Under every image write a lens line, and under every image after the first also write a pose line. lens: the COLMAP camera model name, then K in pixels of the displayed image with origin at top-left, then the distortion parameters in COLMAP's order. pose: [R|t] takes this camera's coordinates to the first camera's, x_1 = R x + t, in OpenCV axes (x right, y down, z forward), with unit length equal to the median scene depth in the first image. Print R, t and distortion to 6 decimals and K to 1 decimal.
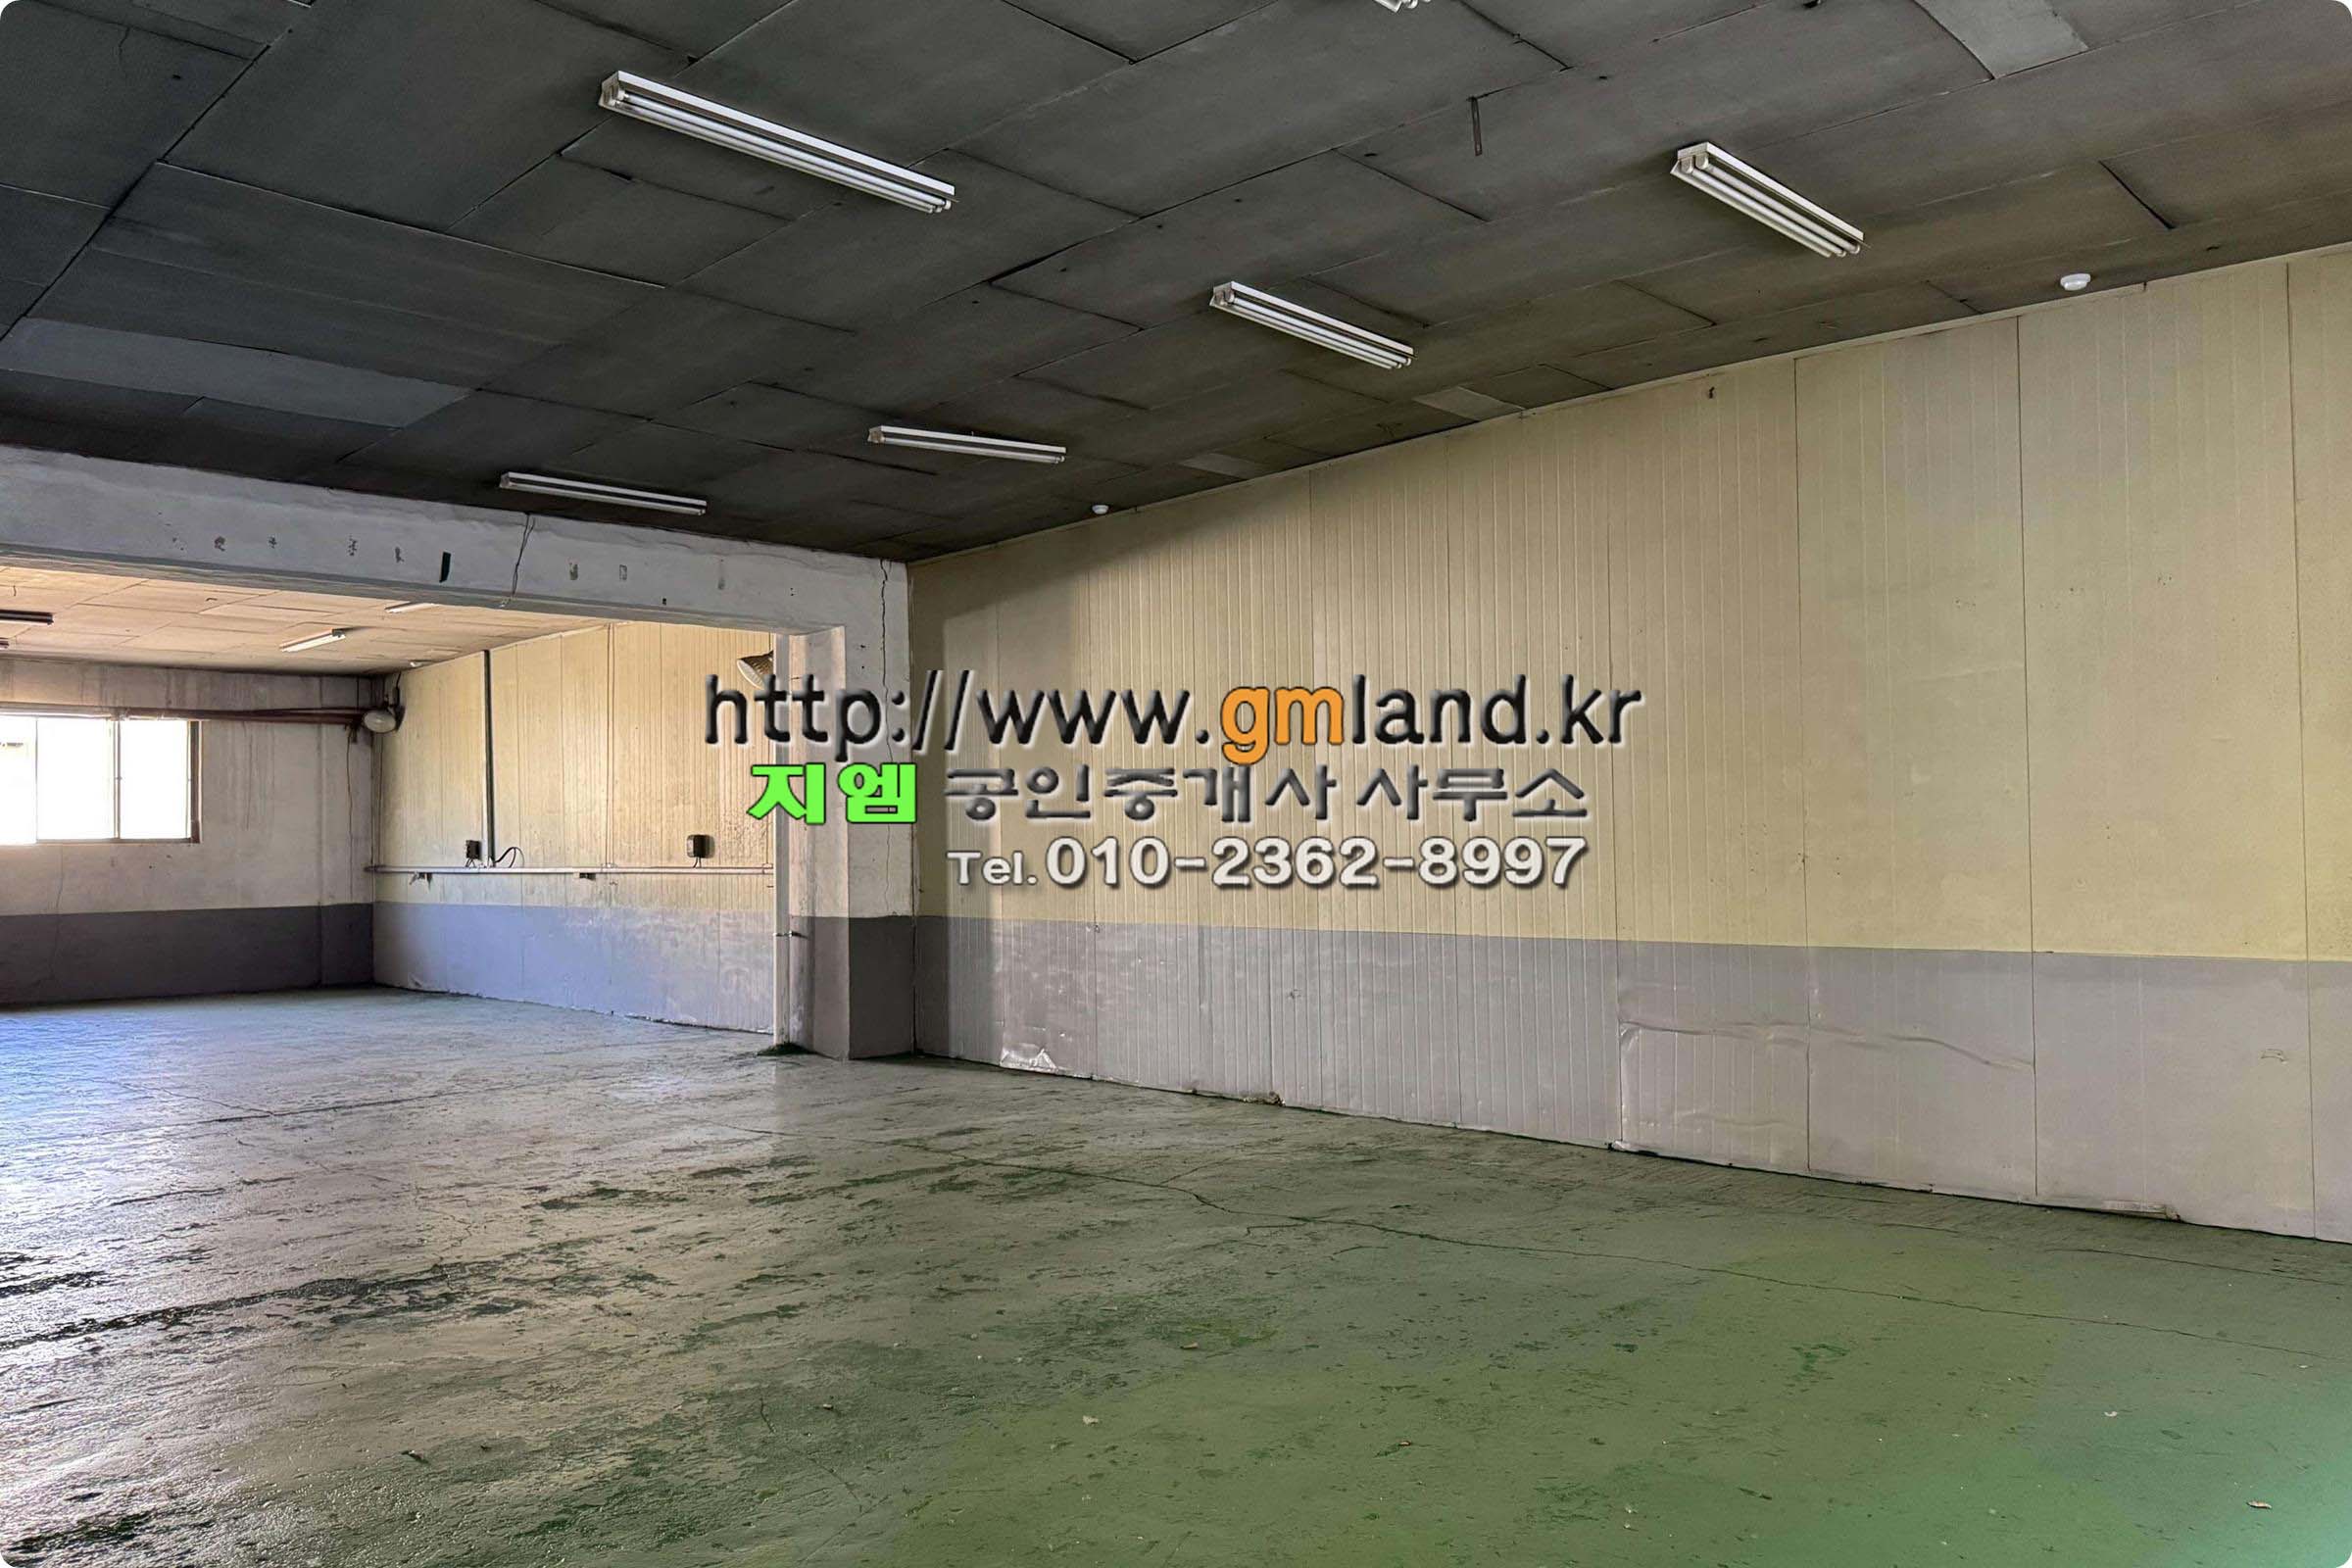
lens RADIAL K [[1707.0, 0, 1191.8], [0, 1707.0, 805.3], [0, 0, 1]] dist [-0.001784, -0.006310]
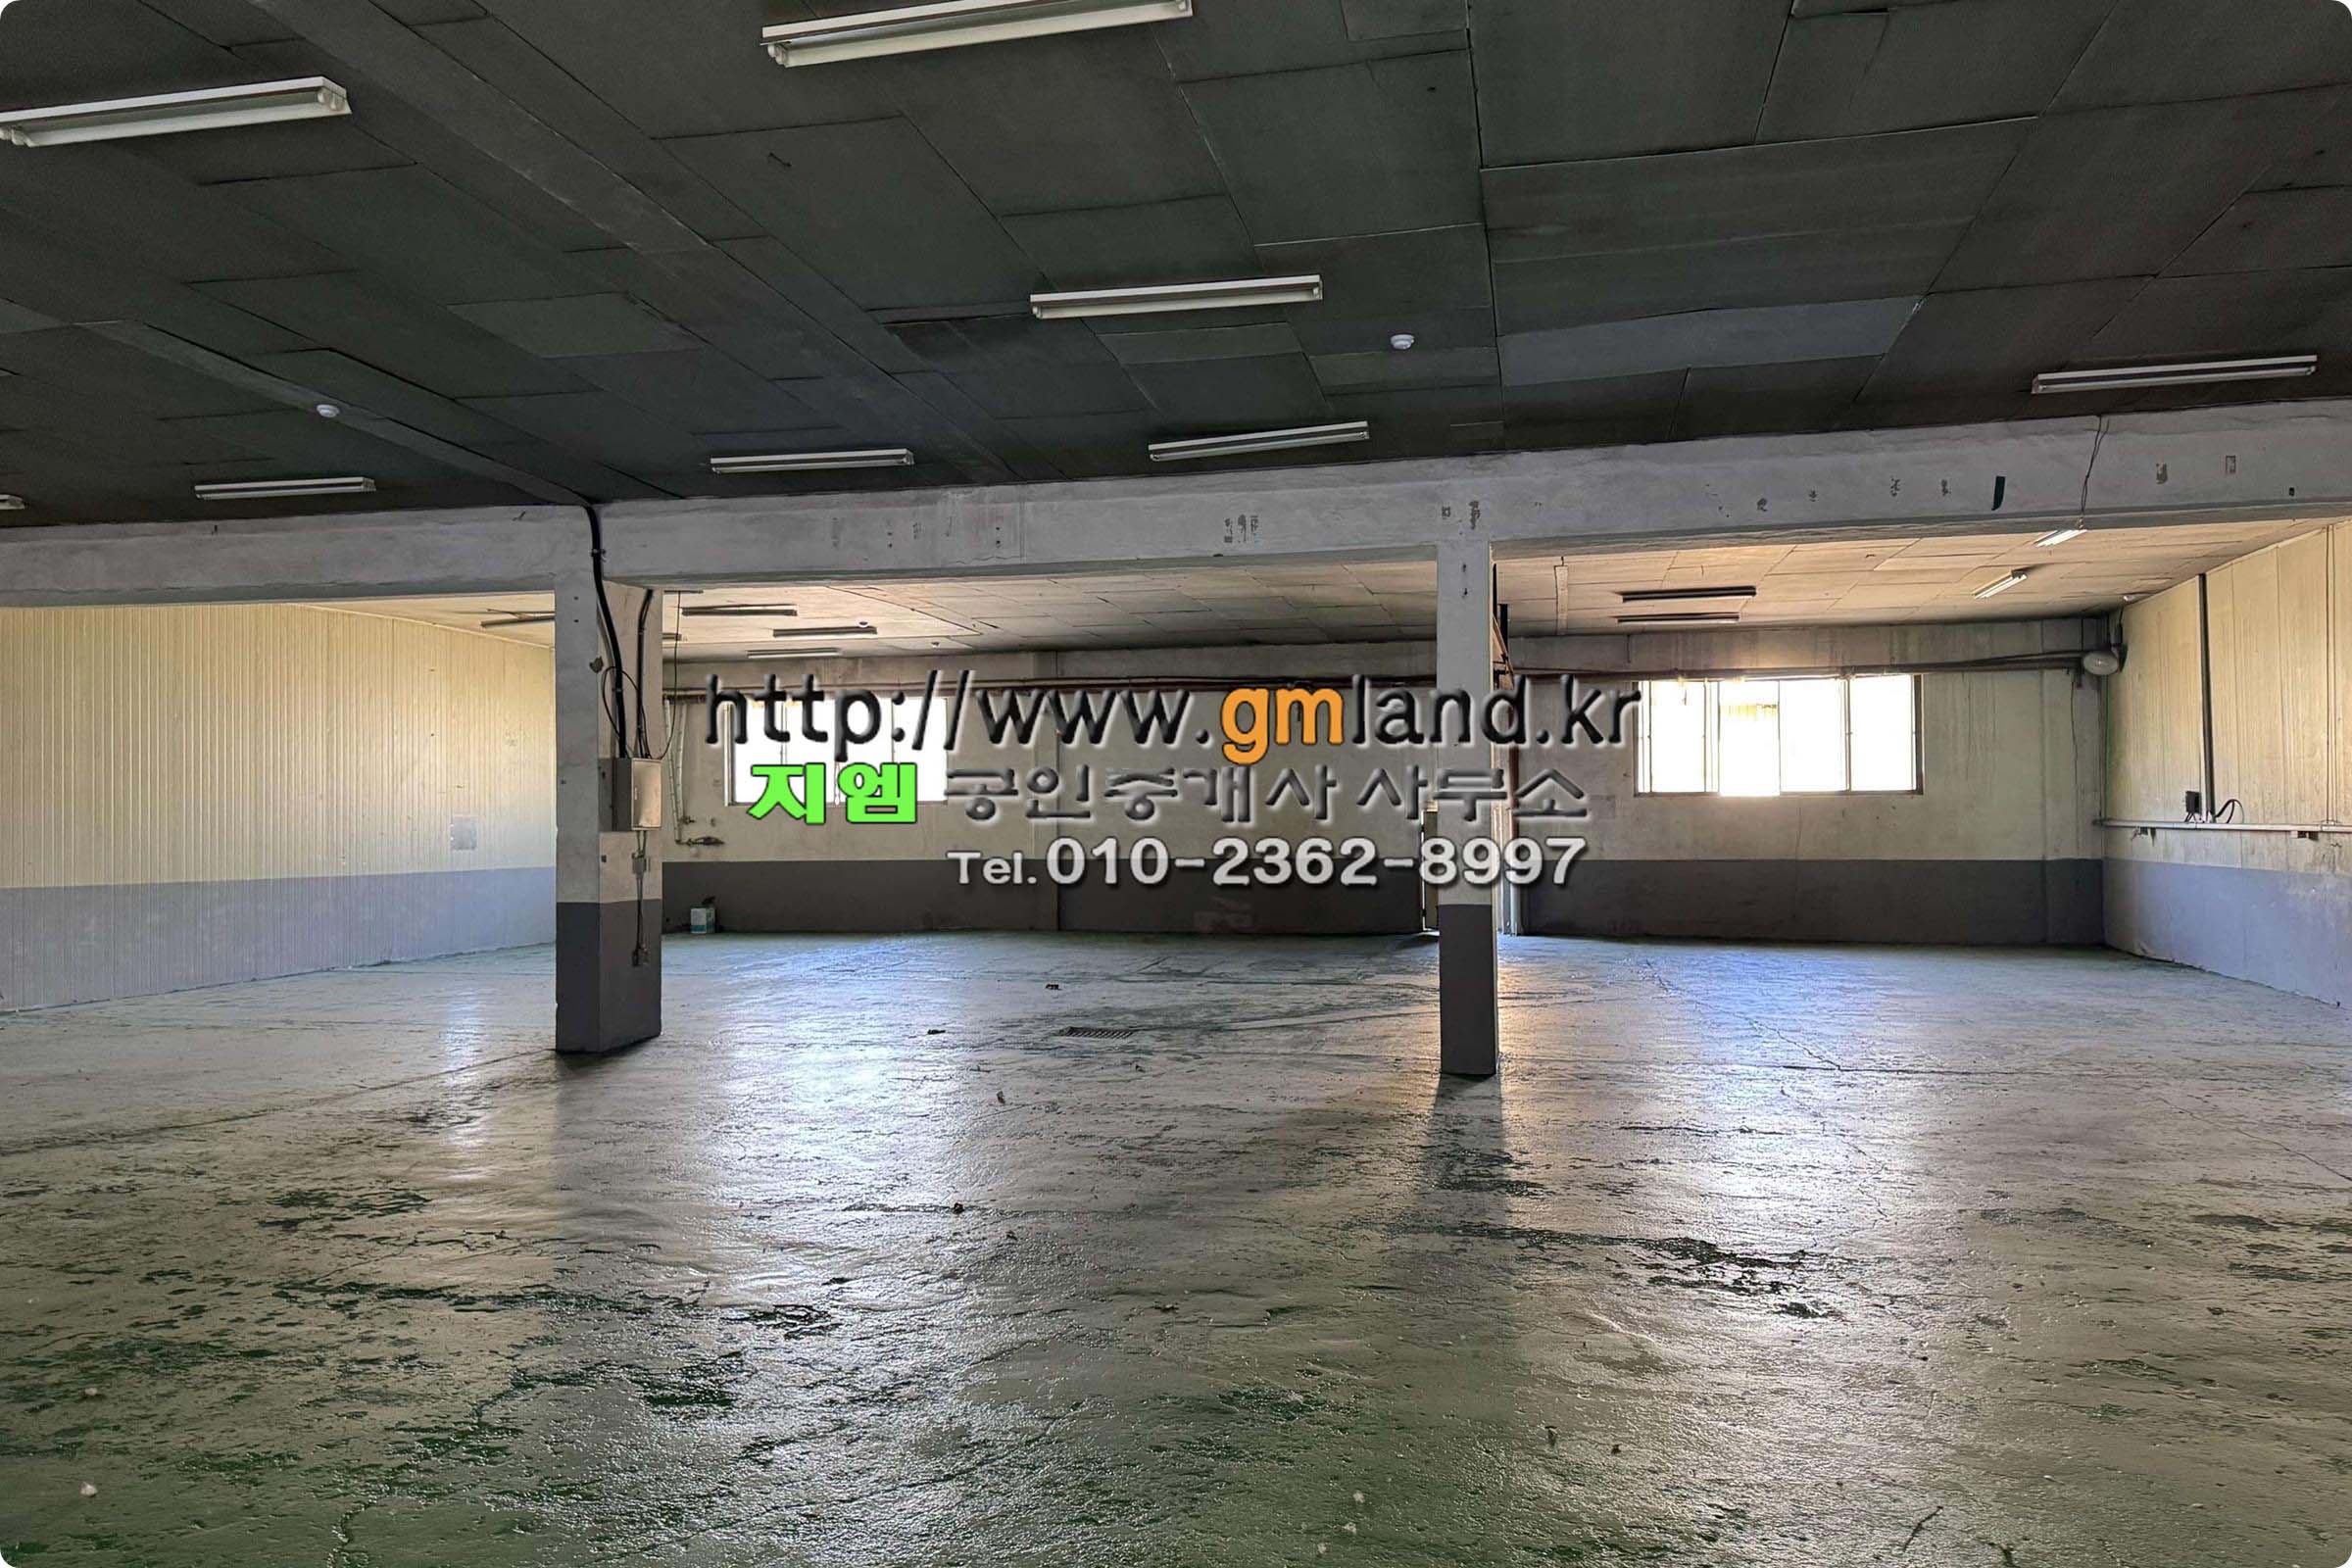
lens RADIAL K [[1718.8, 0, 1176.0], [0, 1718.8, 784.0], [0, 0, 1]] dist [-0.003773, -0.005567]
pose [[0.485353, -0.004802, -0.874305, 0.103879], [0.020343, 0.999776, 0.005802, 0.000765], [0.874082, -0.020602, 0.485342, 0.120548]]
